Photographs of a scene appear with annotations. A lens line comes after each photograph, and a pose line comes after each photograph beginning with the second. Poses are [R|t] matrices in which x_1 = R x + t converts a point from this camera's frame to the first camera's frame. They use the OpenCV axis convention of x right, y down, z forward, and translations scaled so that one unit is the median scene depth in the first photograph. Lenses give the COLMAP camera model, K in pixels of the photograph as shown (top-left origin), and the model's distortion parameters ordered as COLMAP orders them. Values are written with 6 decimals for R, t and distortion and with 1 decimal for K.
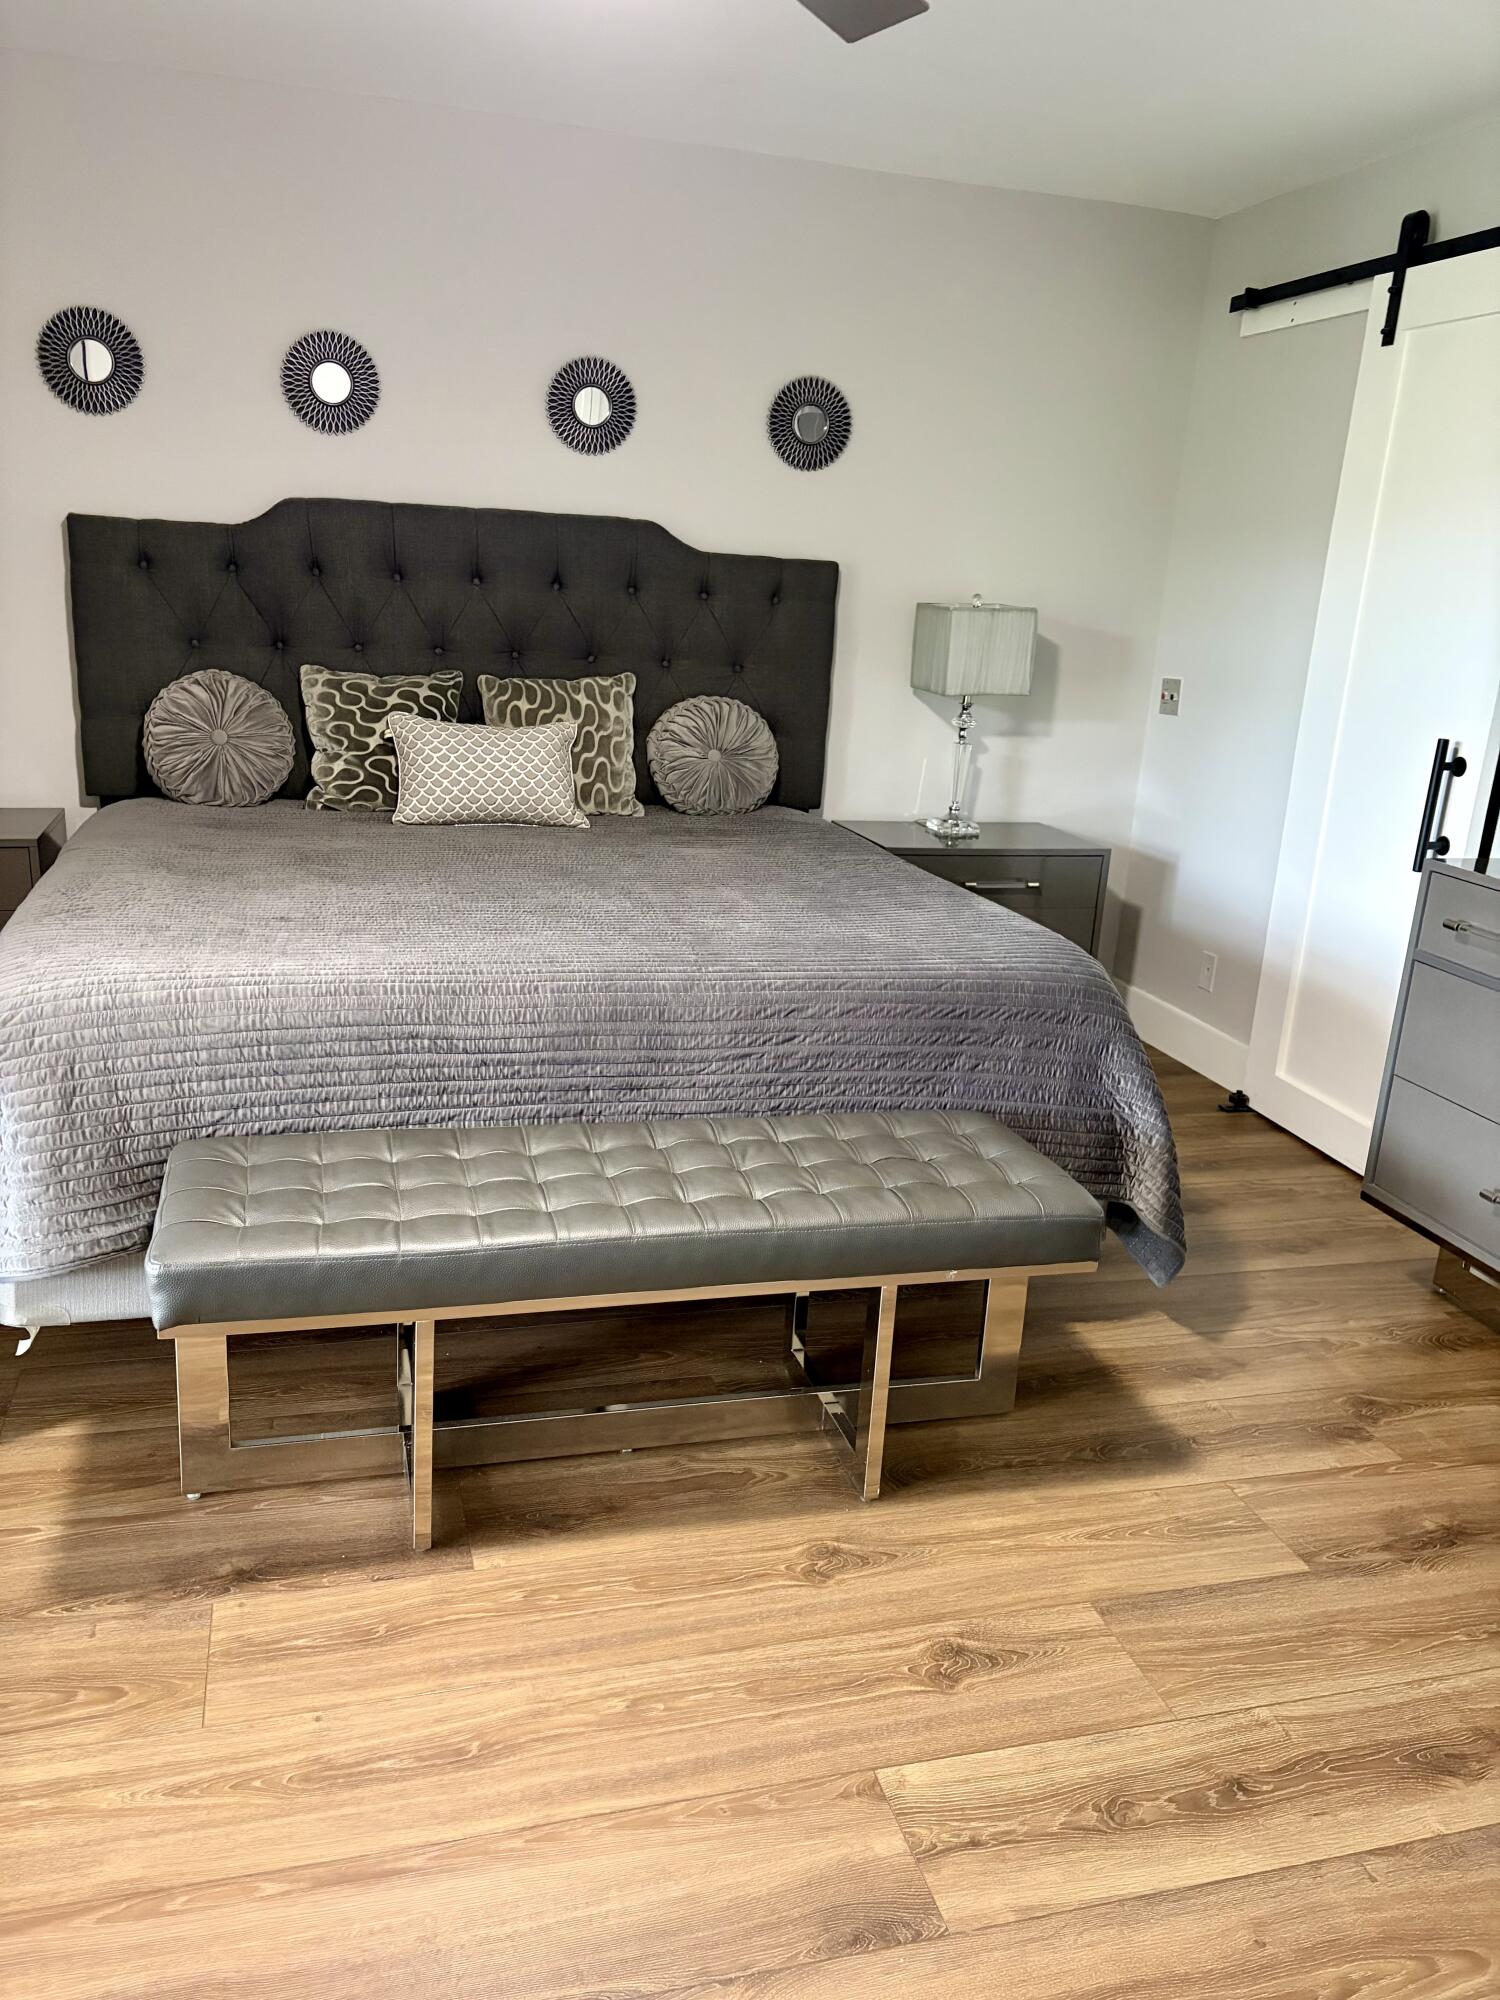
lens RADIAL K [[1518.5, 0, 732.4], [0, 1518.5, 1007.8], [0, 0, 1]] dist [0.039802, -0.045213]
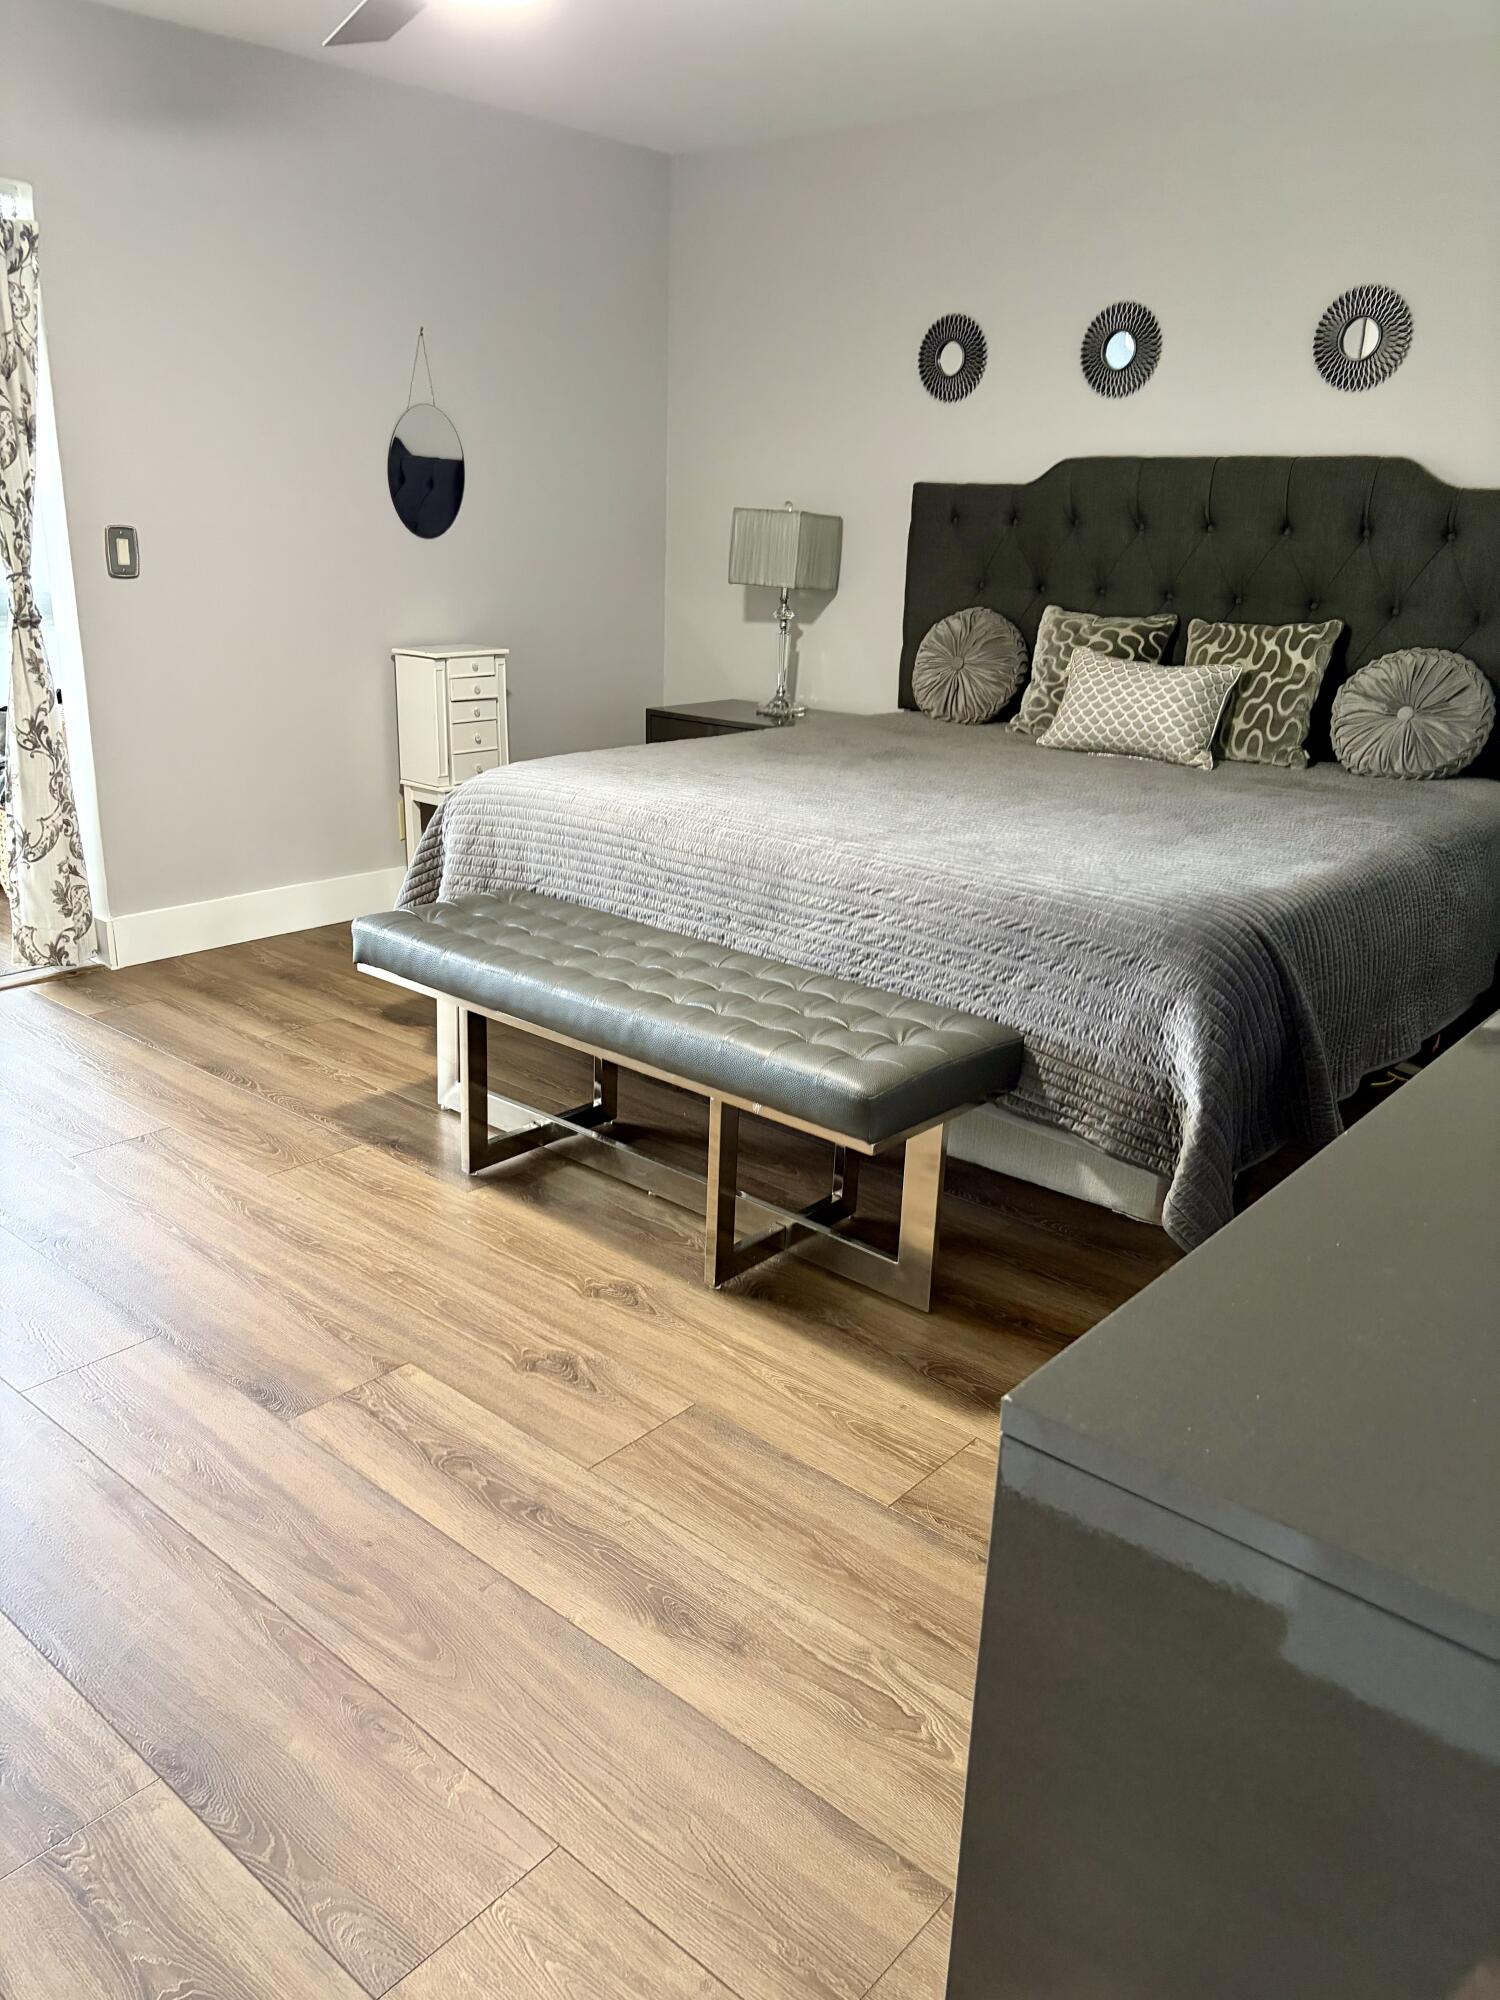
lens RADIAL K [[1518.5, 0, 732.4], [0, 1518.5, 1007.8], [0, 0, 1]] dist [0.039802, -0.045213]
pose [[0.548314, 0.224781, -0.805497, 0.616273], [-0.227406, 0.966980, 0.115045, -0.012755], [0.804759, 0.120094, 0.581326, 0.197785]]
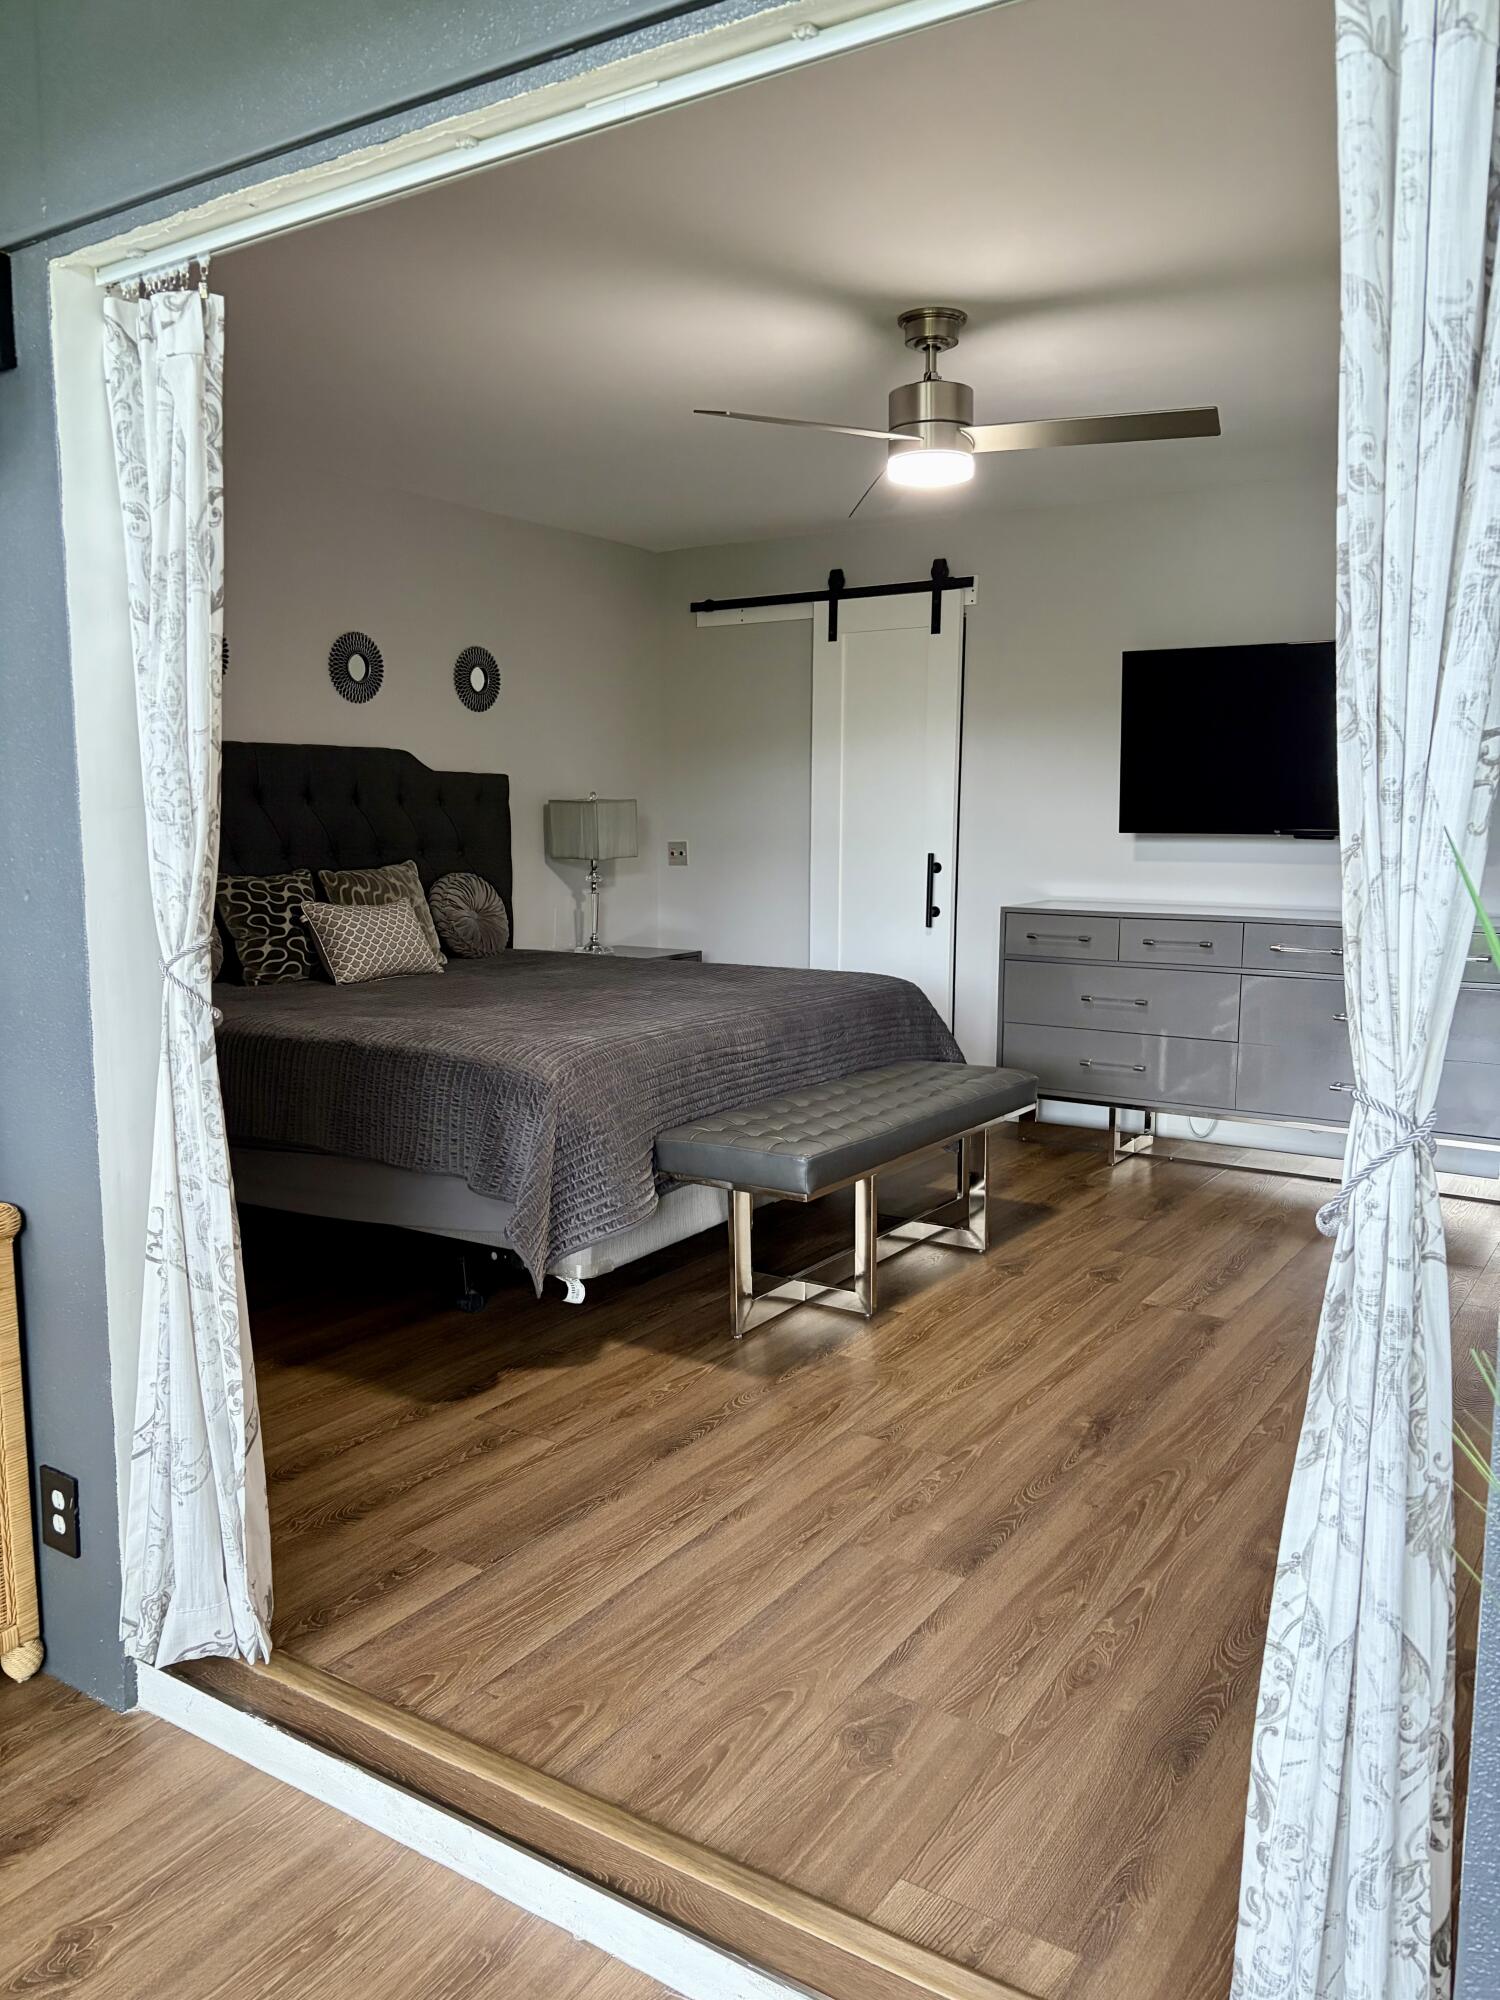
lens RADIAL K [[1498.0, 0, 750.0], [0, 1498.0, 1000.0], [0, 0, 1]] dist [0.073597, -0.111599]
pose [[0.751944, -0.139404, 0.644319, -0.798359], [0.221797, 0.973904, -0.048132, 0.029231], [-0.620795, 0.179101, 0.763241, -0.179179]]
